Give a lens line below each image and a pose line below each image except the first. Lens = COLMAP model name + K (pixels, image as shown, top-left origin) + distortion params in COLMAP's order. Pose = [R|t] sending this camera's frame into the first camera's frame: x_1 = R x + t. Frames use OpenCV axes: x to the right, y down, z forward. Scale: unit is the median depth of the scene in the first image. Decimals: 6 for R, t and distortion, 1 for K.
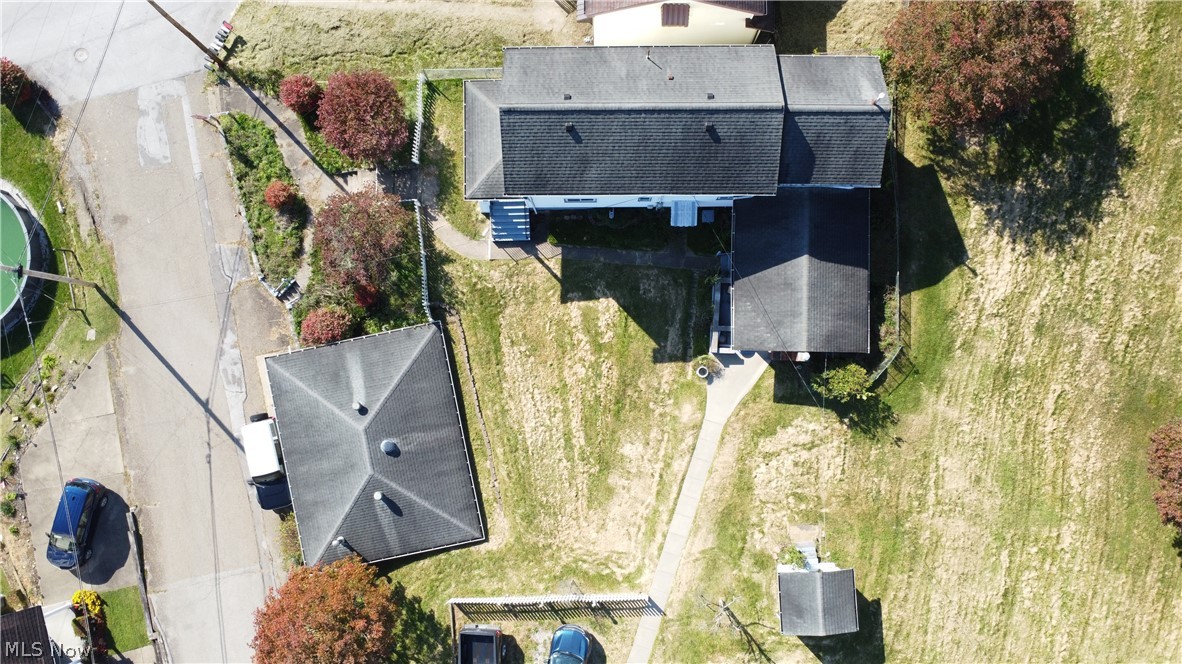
lens RADIAL K [[885.5, 0, 589.6], [0, 885.5, 336.4], [0, 0, 1]] dist [-0.002164, 0.000003]
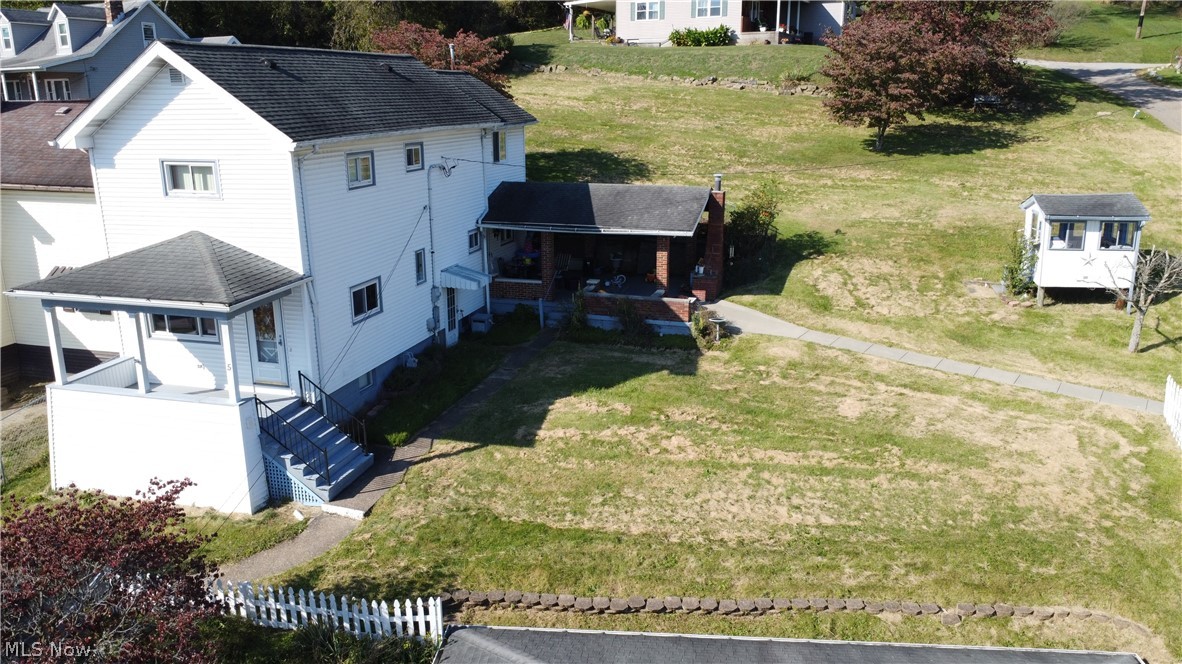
lens RADIAL K [[885.5, 0, 589.6], [0, 885.5, 336.4], [0, 0, 1]] dist [-0.002164, 0.000003]
pose [[0.284544, -0.253155, 0.924634, -0.449264], [0.958435, 0.096167, -0.268616, 0.116706], [-0.020918, 0.962634, 0.269996, 0.823679]]
